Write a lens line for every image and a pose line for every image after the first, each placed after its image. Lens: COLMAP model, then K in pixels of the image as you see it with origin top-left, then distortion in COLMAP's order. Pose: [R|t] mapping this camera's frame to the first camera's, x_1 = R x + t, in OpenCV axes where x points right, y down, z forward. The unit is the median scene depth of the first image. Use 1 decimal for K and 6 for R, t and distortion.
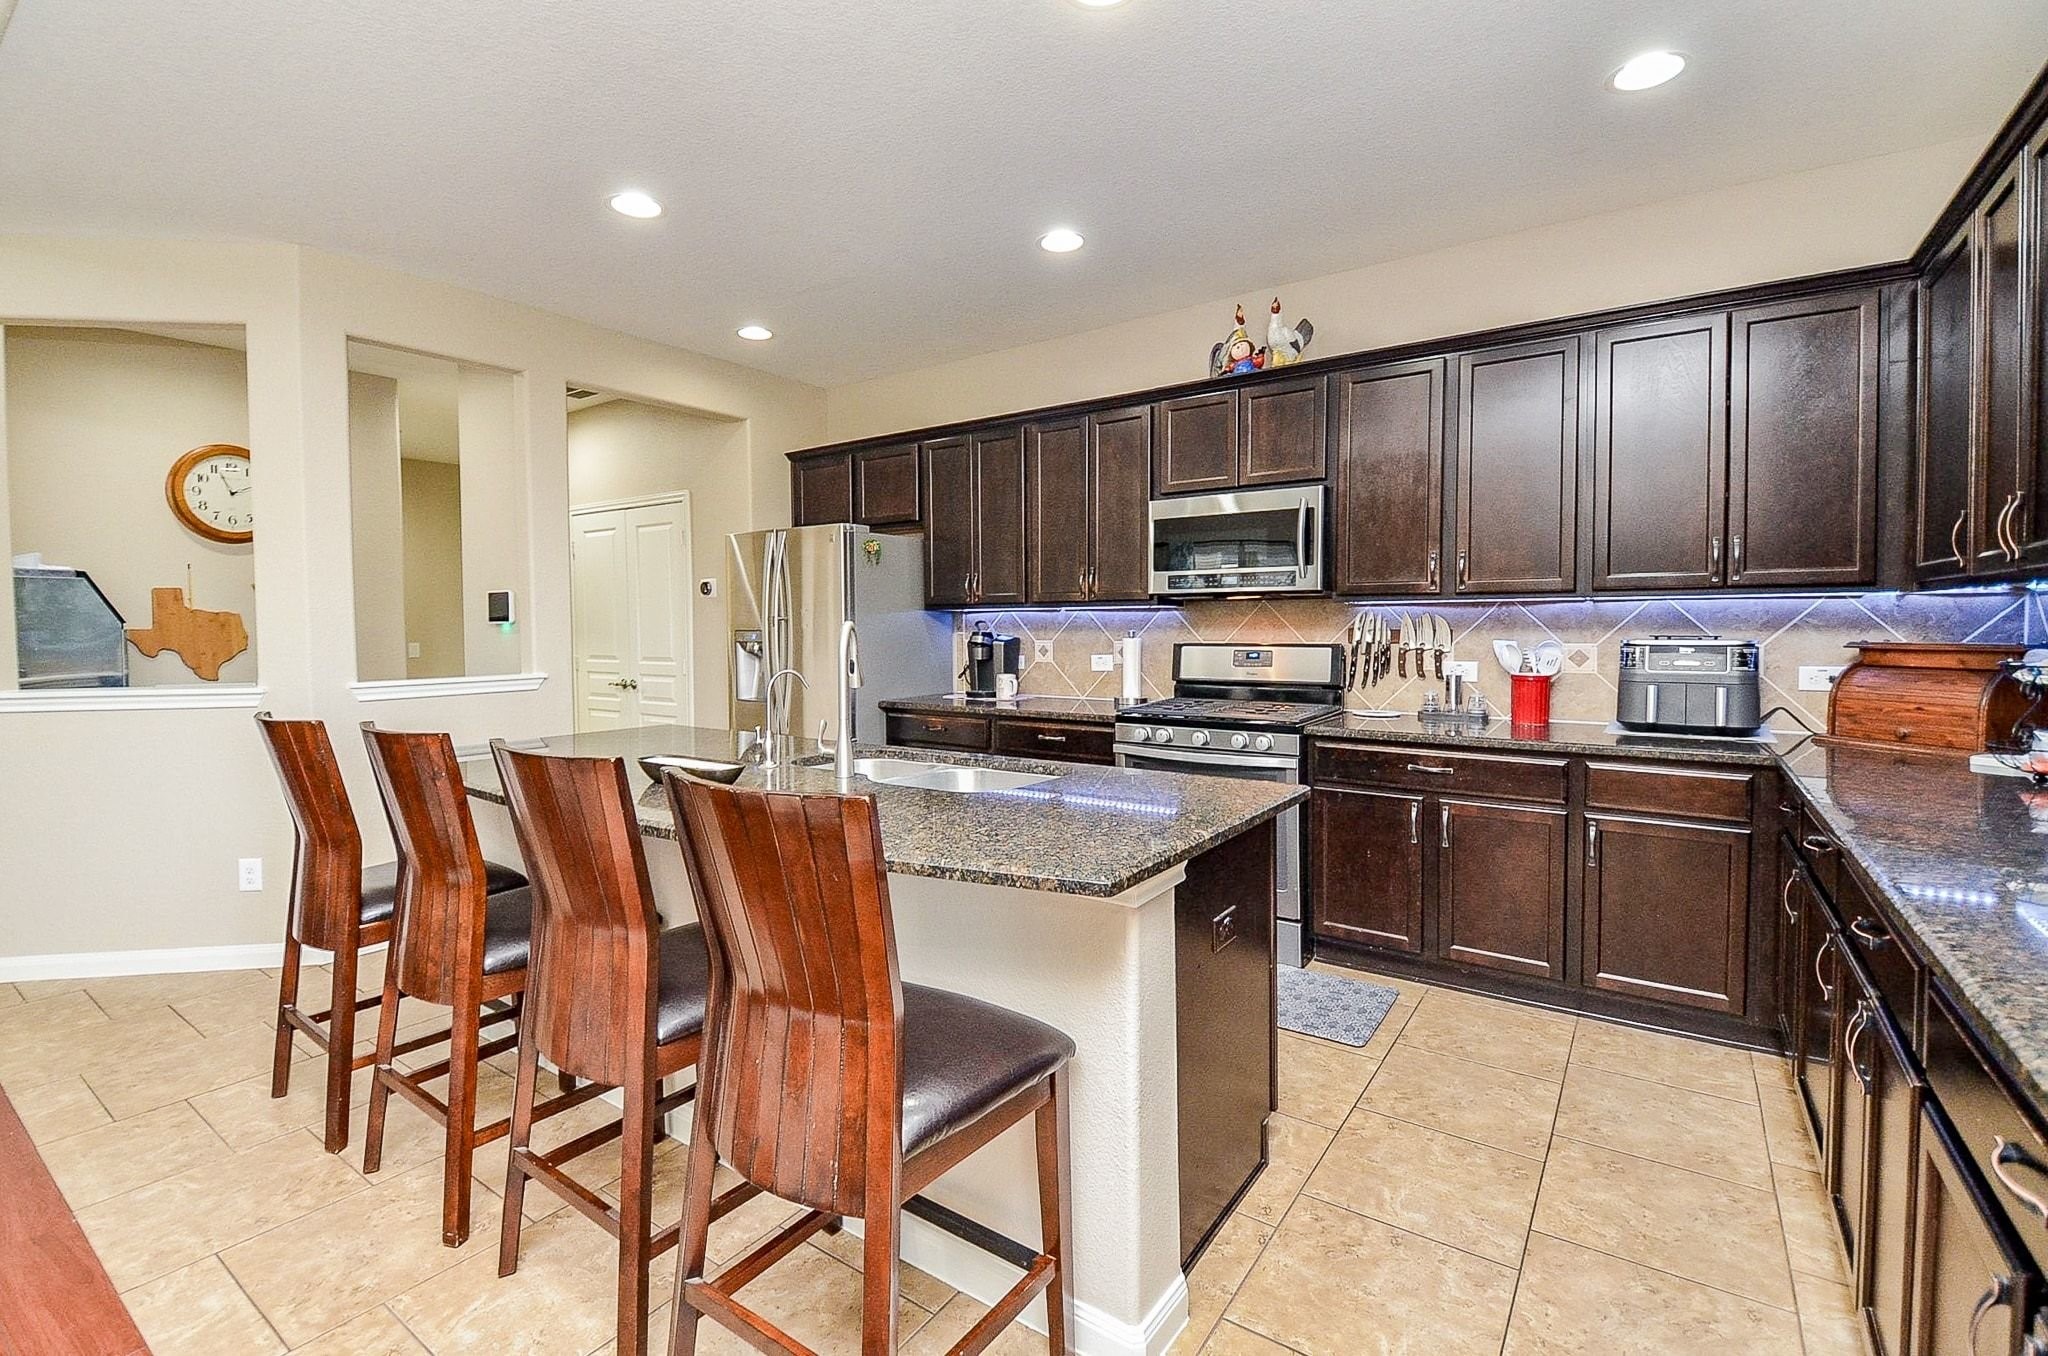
lens RADIAL K [[915.7, 0, 1013.8], [0, 915.7, 664.5], [0, 0, 1]] dist [-0.000848, -0.000252]
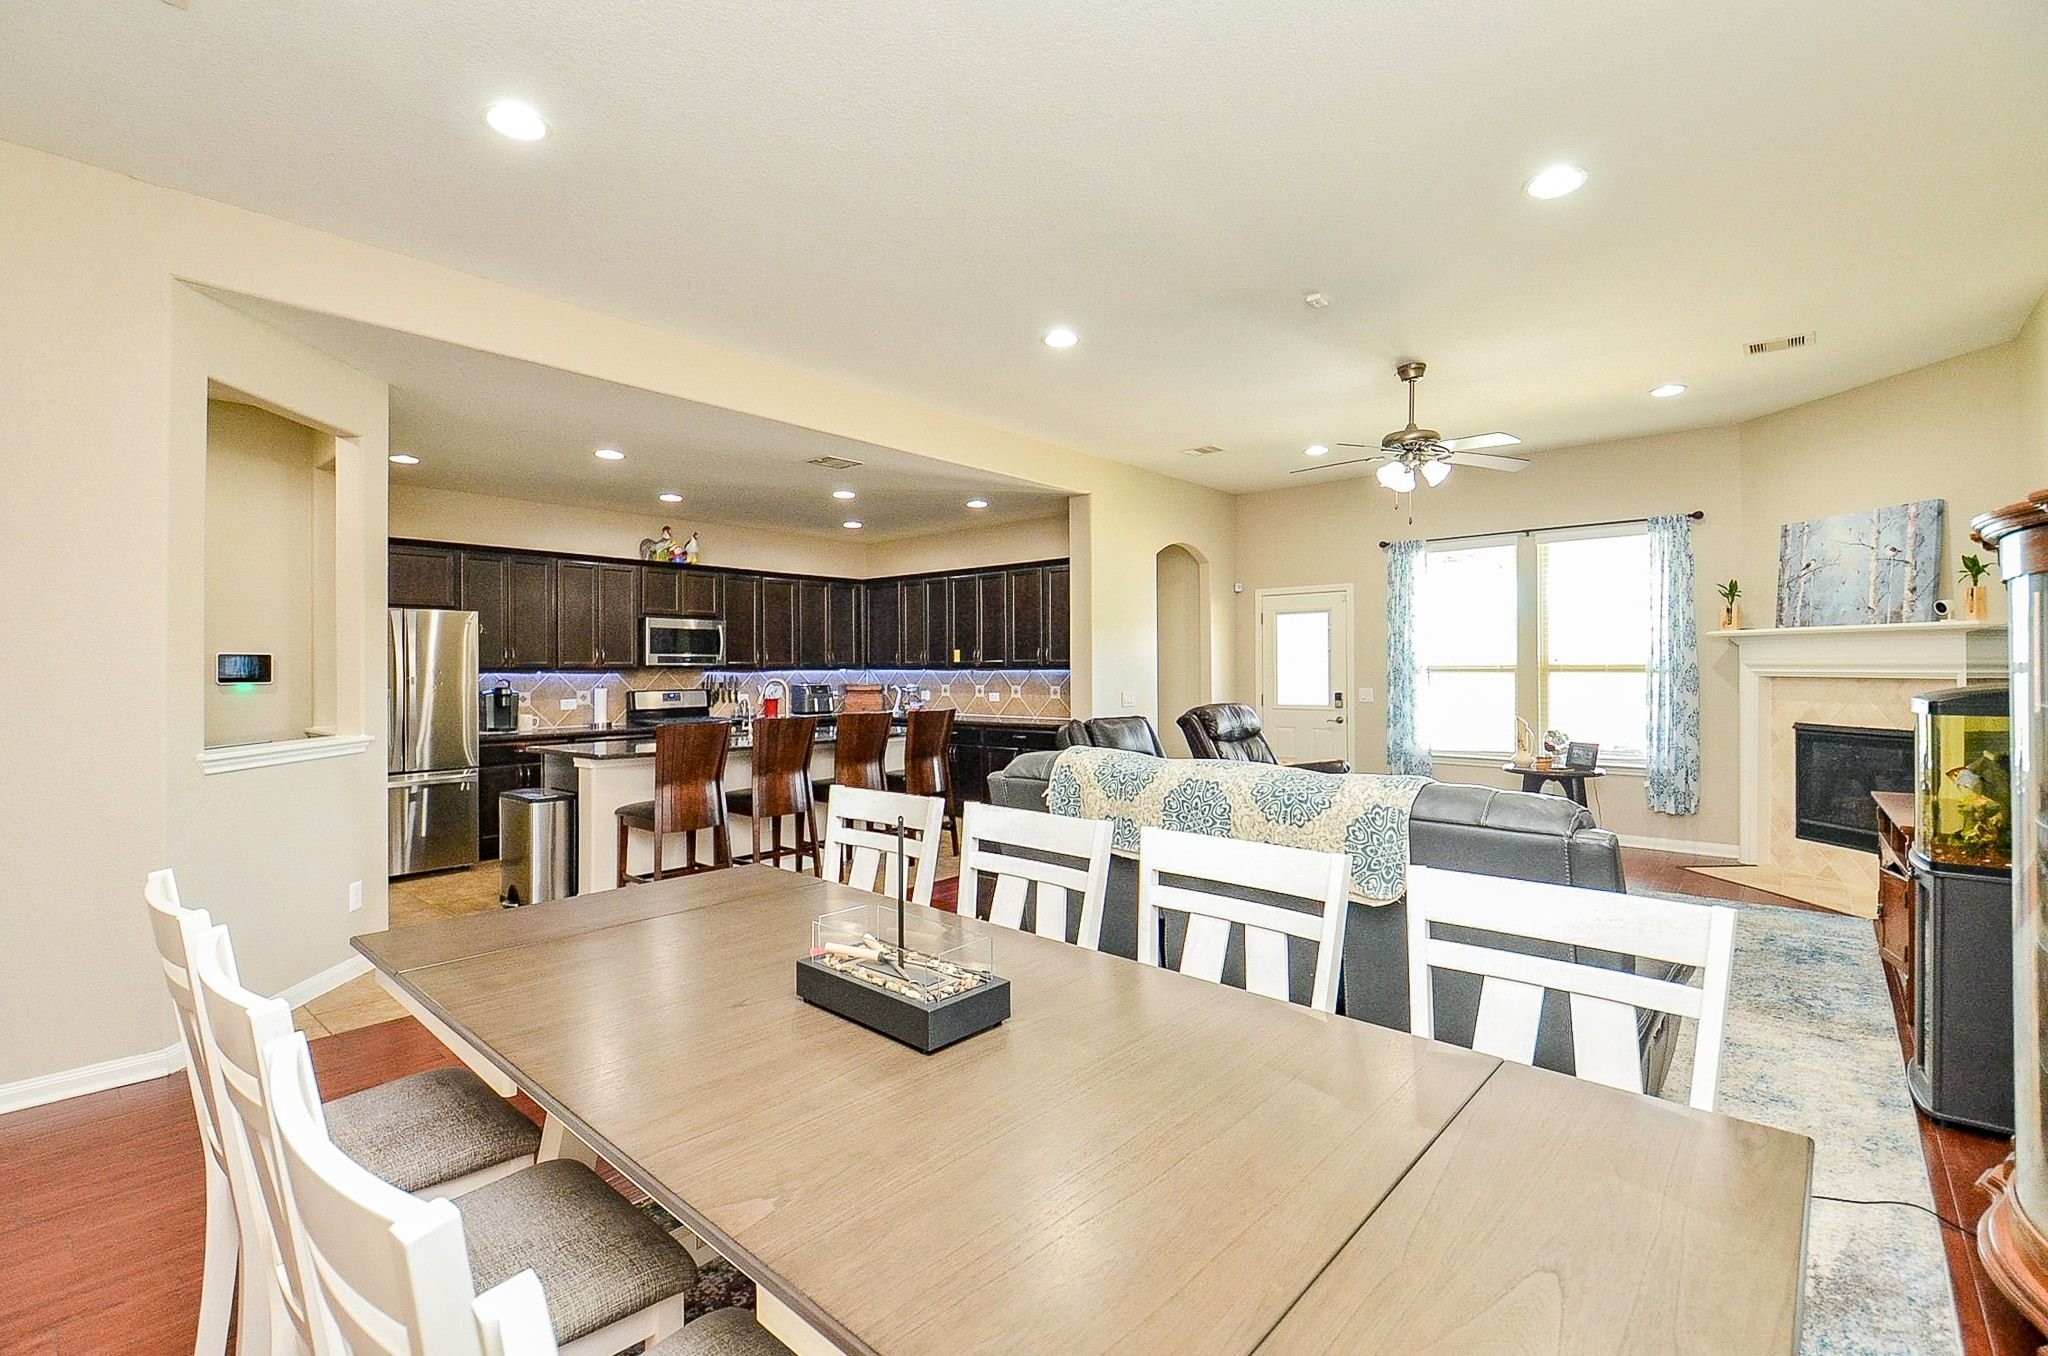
lens RADIAL K [[915.7, 0, 1013.8], [0, 915.7, 664.5], [0, 0, 1]] dist [-0.000848, -0.000252]
pose [[0.118302, 0.012133, 0.992904, -1.736051], [0.054271, 0.998352, -0.018666, 0.000741], [-0.991493, 0.056094, 0.117448, -0.013175]]
